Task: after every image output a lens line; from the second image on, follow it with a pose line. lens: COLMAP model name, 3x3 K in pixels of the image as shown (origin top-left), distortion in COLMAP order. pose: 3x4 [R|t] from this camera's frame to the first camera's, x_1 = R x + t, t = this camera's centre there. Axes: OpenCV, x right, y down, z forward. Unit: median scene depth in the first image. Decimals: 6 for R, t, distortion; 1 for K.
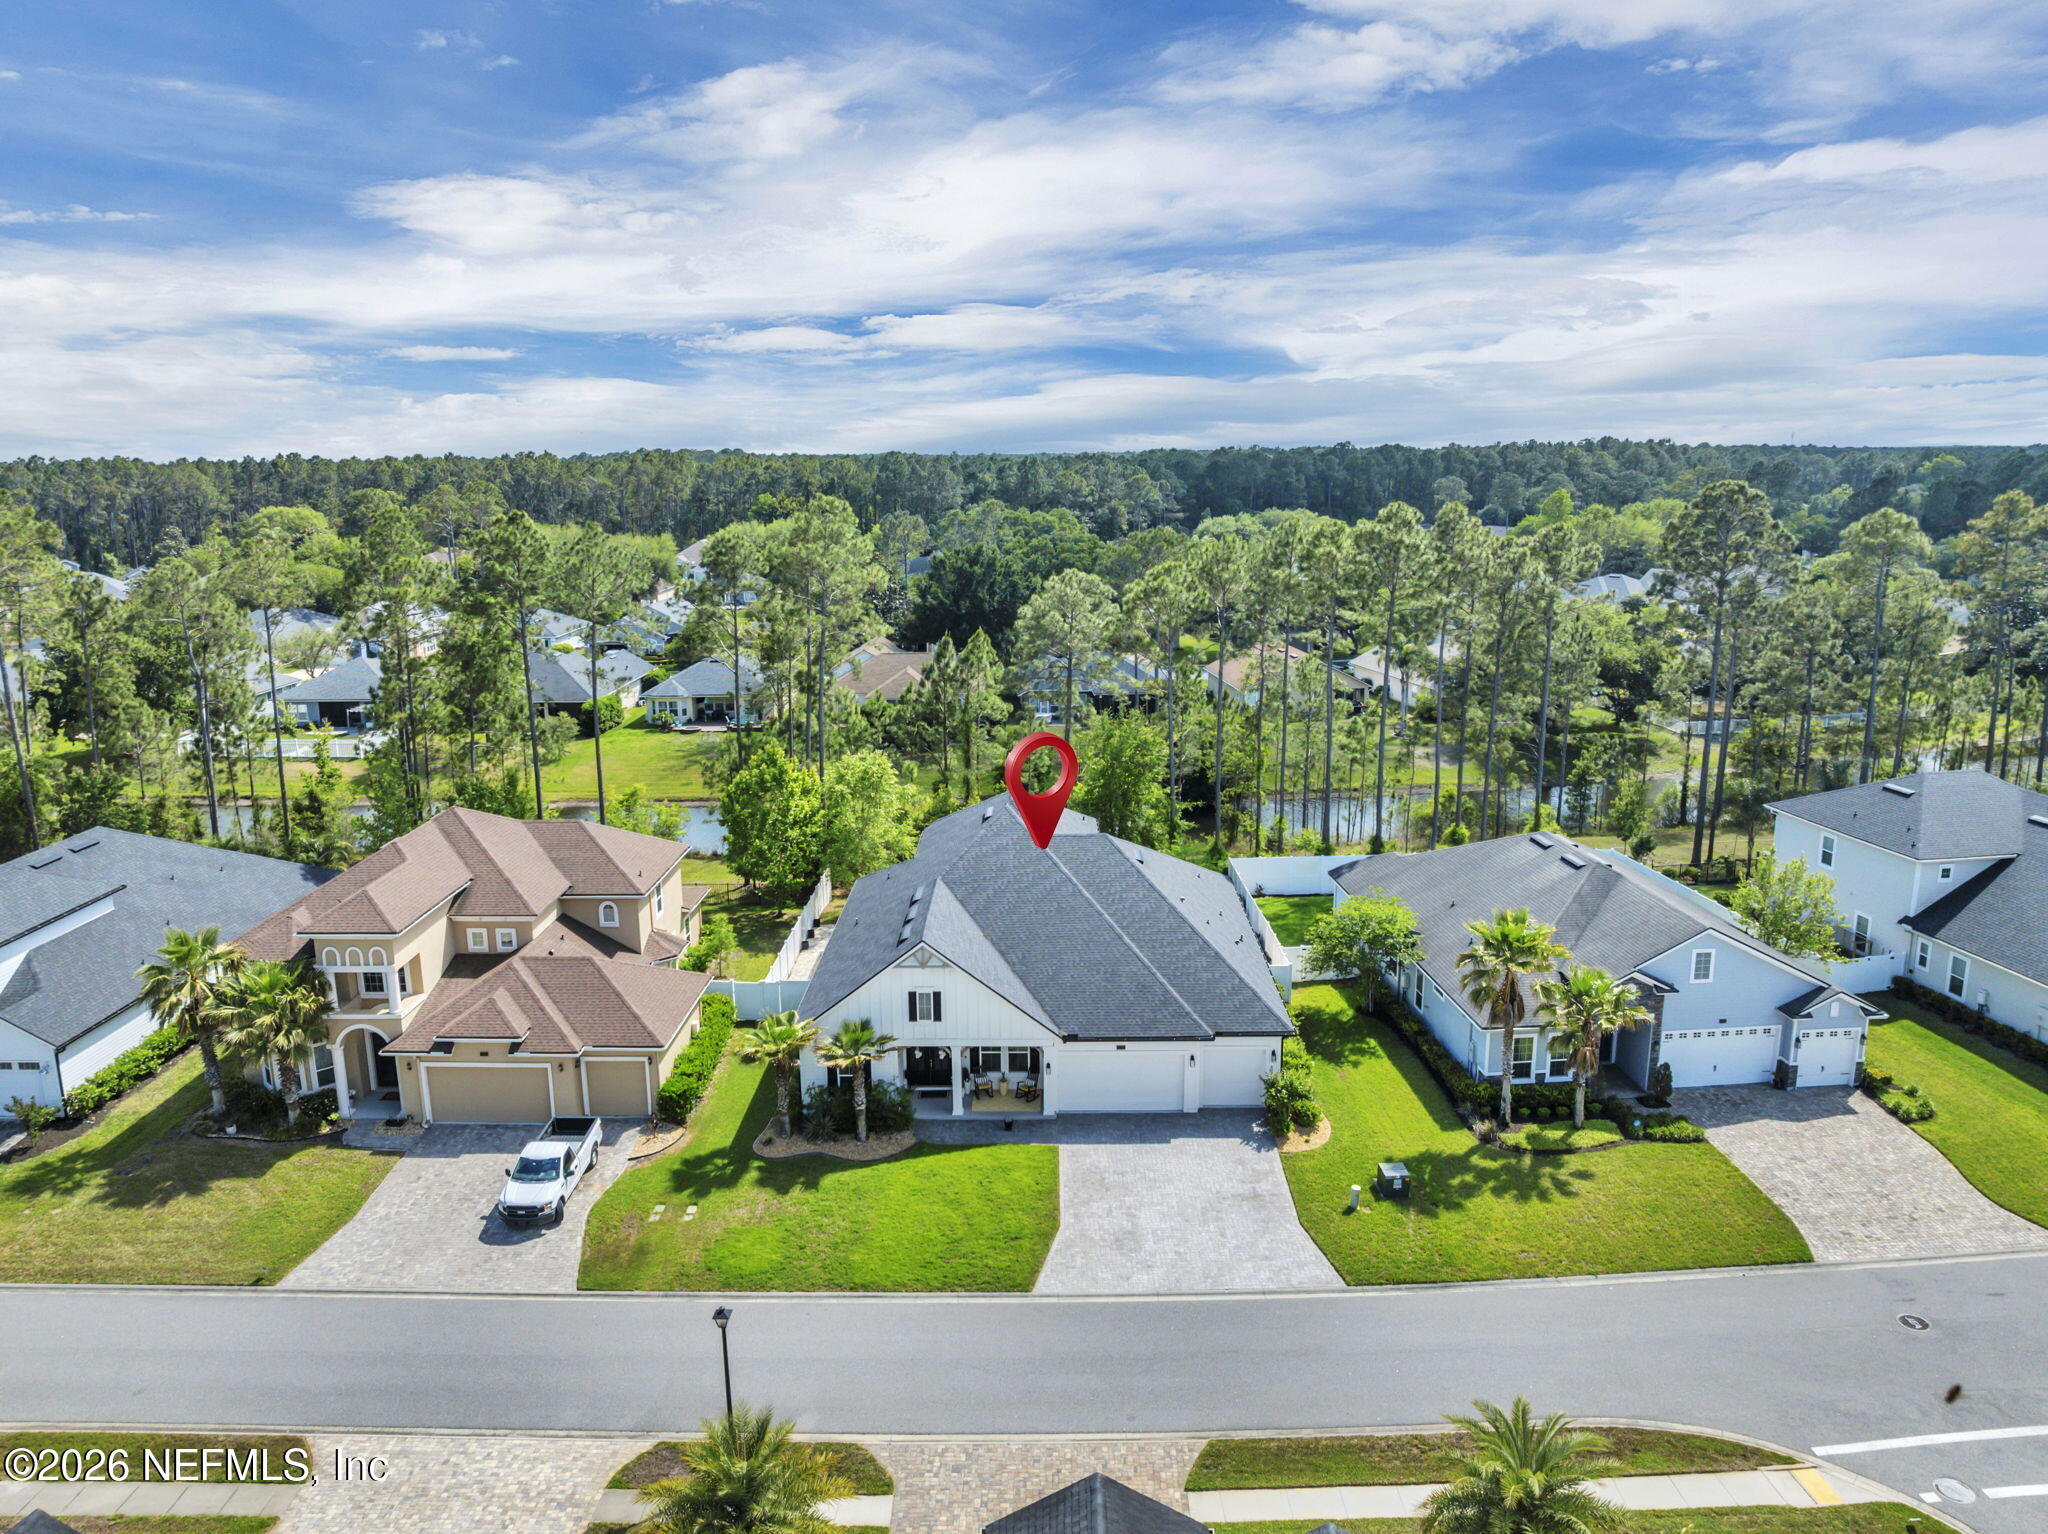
lens RADIAL K [[1446.1, 0, 1022.2], [0, 1446.1, 746.0], [0, 0, 1]] dist [-0.047604, 0.004367]
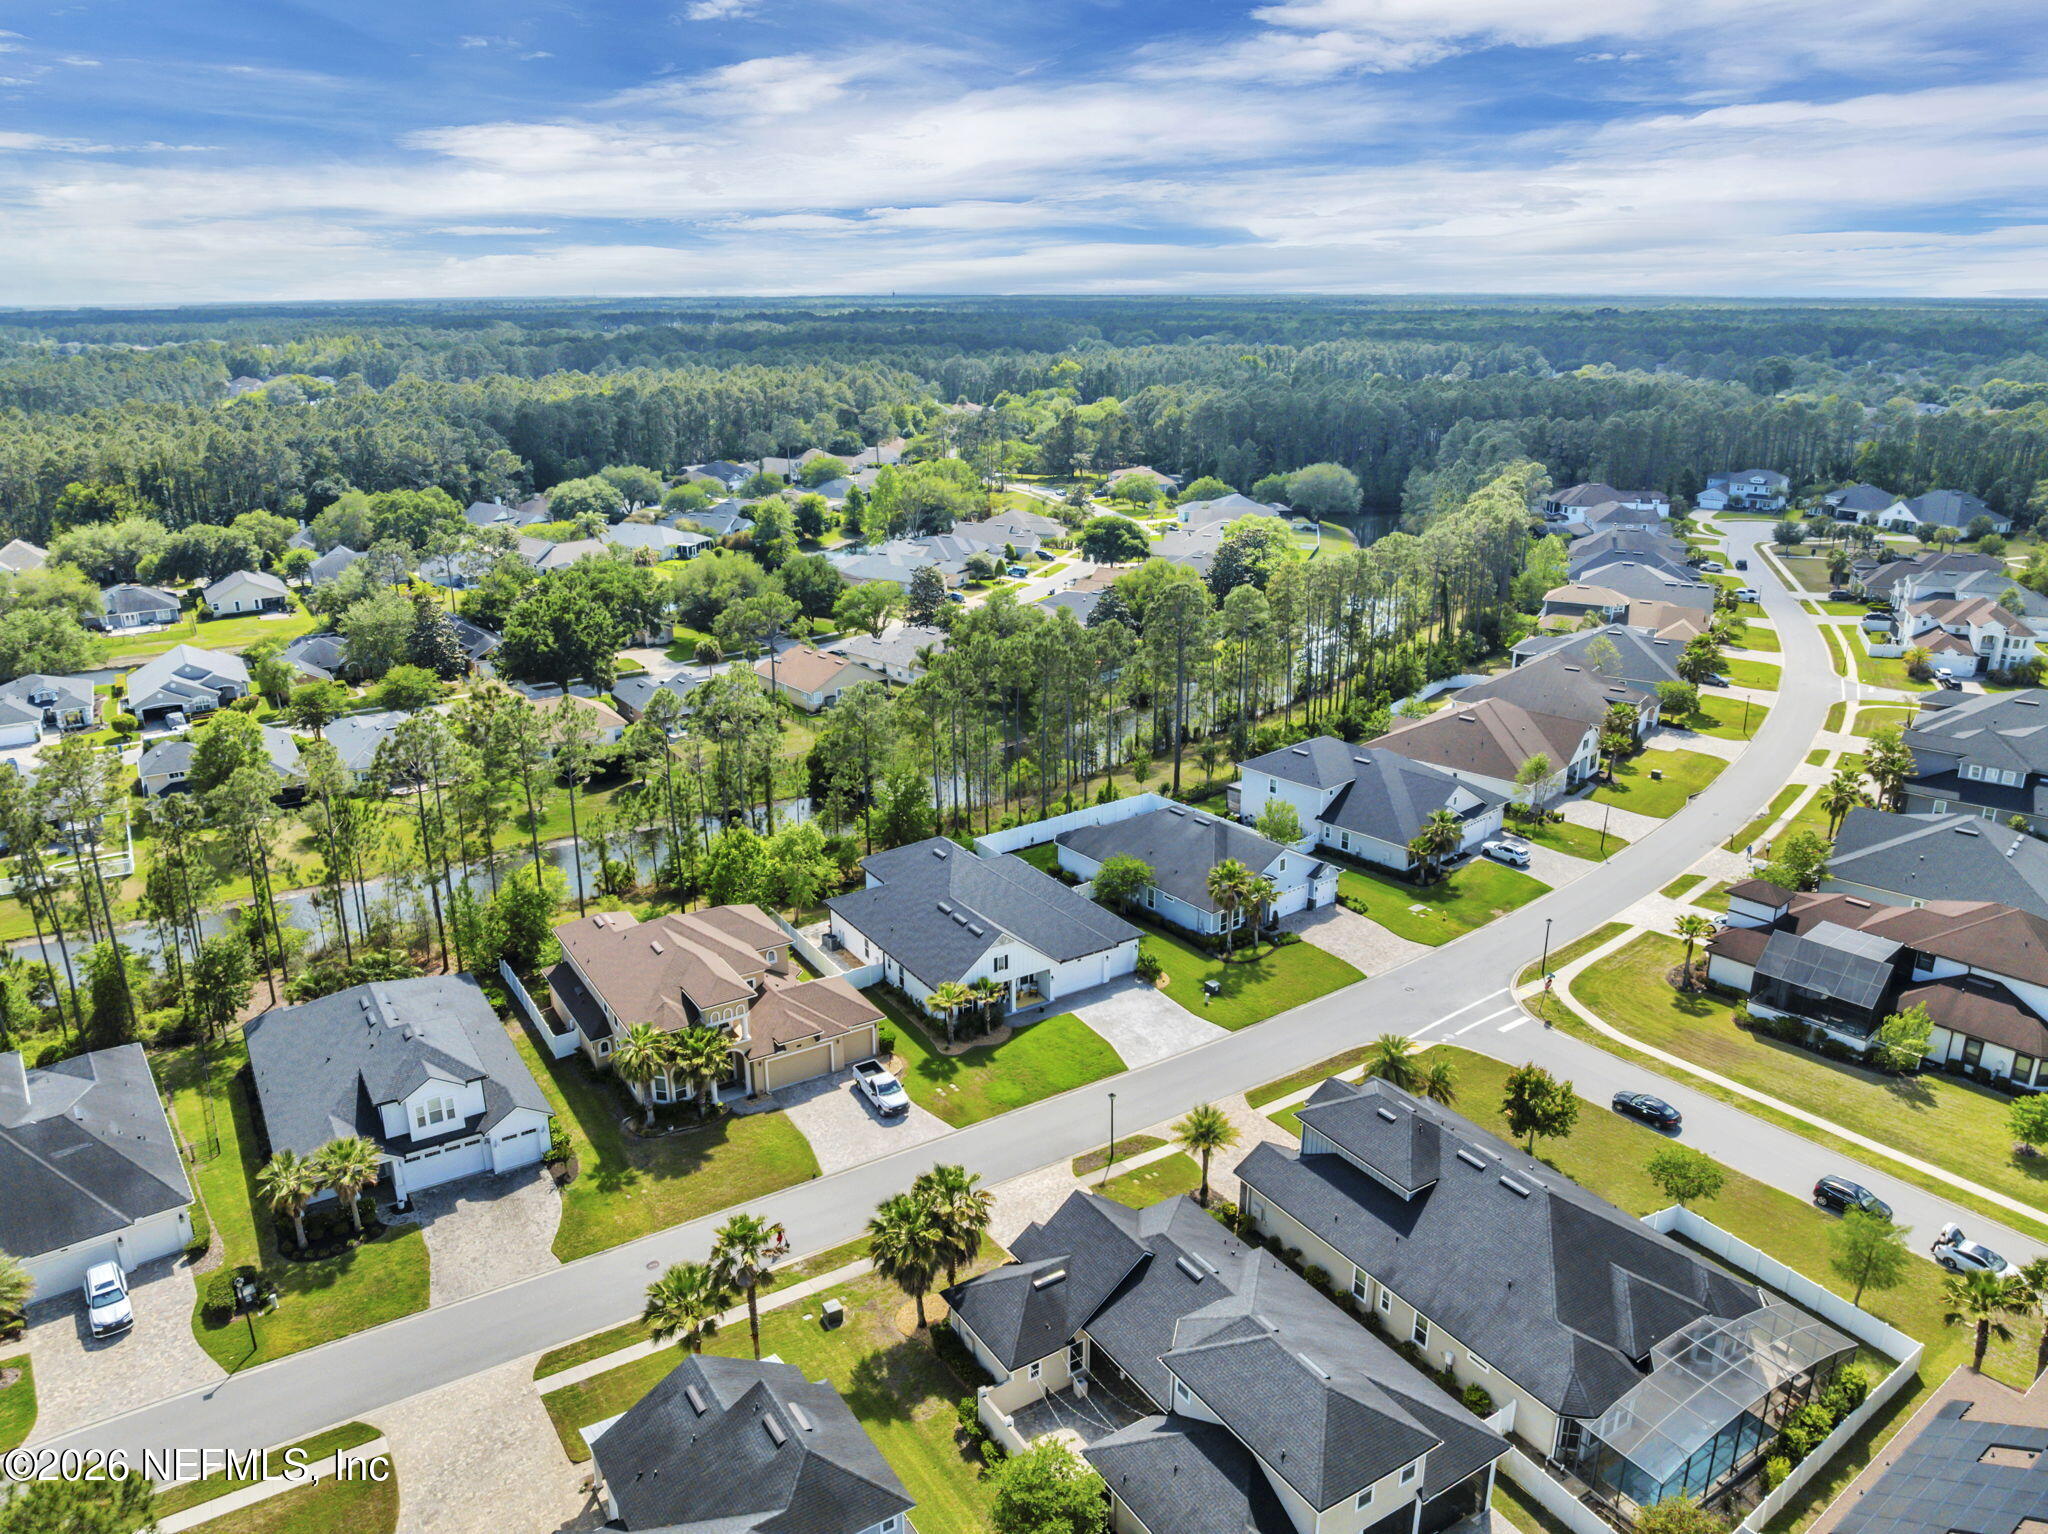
lens RADIAL K [[1455.2, 0, 1030.1], [0, 1455.2, 709.4], [0, 0, 1]] dist [-0.037908, -0.007981]
pose [[0.833373, -0.144919, 0.533373, -1.071448], [0.103747, 0.988877, 0.106580, -0.384149], [-0.542886, -0.033485, 0.839139, -0.716601]]
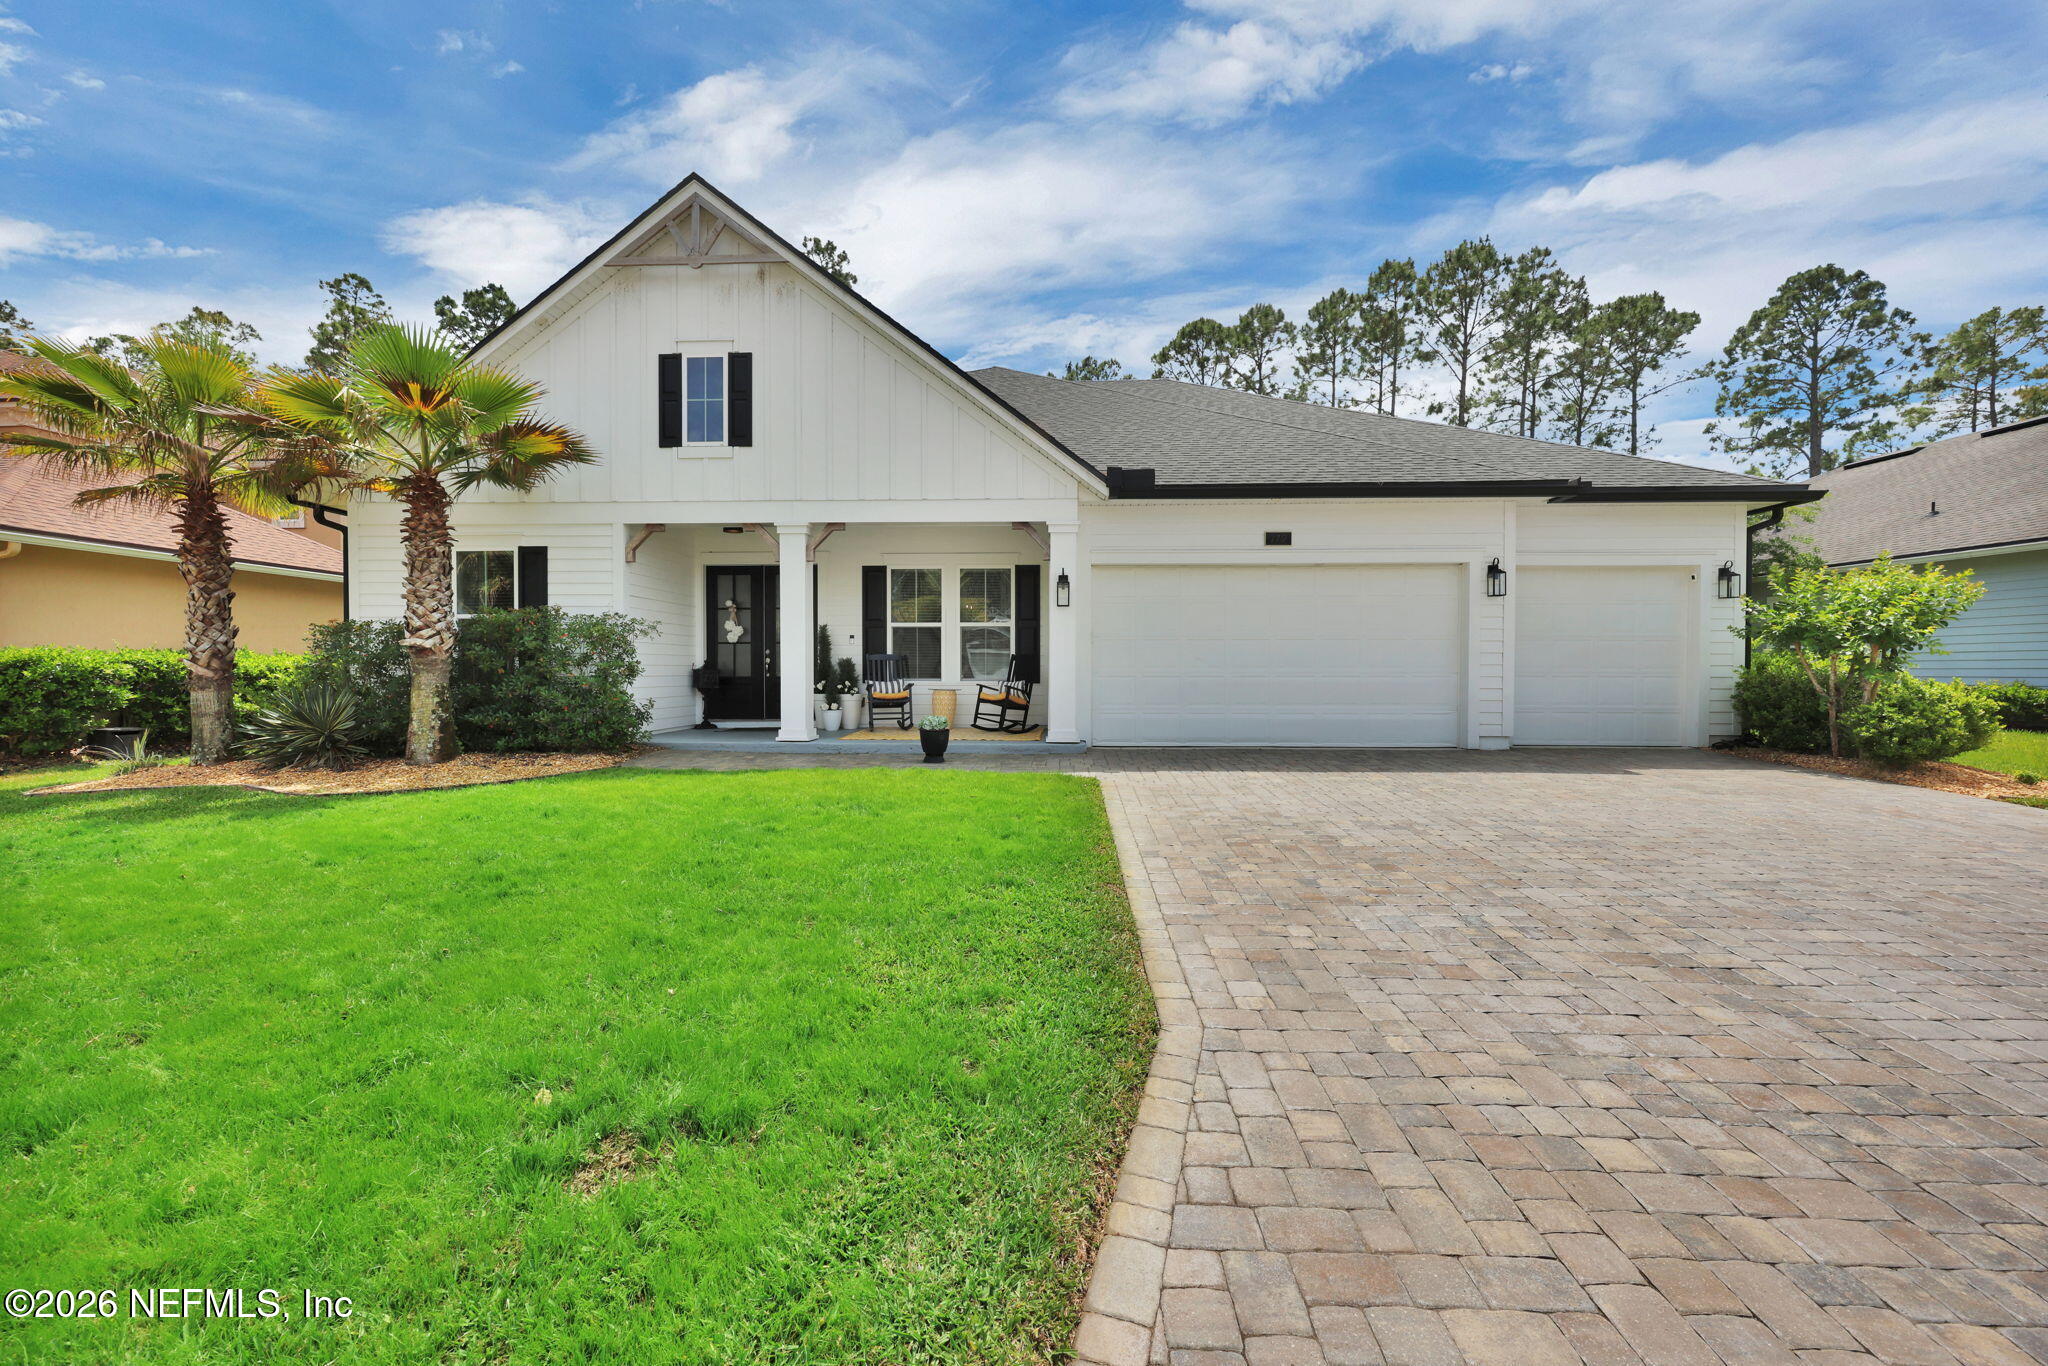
lens RADIAL K [[818.4, 0, 1024.0], [0, 818.4, 683.0], [0, 0, 1]] dist [-0.003049, 0.000290]
pose [[0.999475, 0.012158, -0.030034, 0.015366], [-0.017672, 0.981468, -0.190810, 0.284710], [0.027158, 0.191241, 0.981167, 0.829926]]
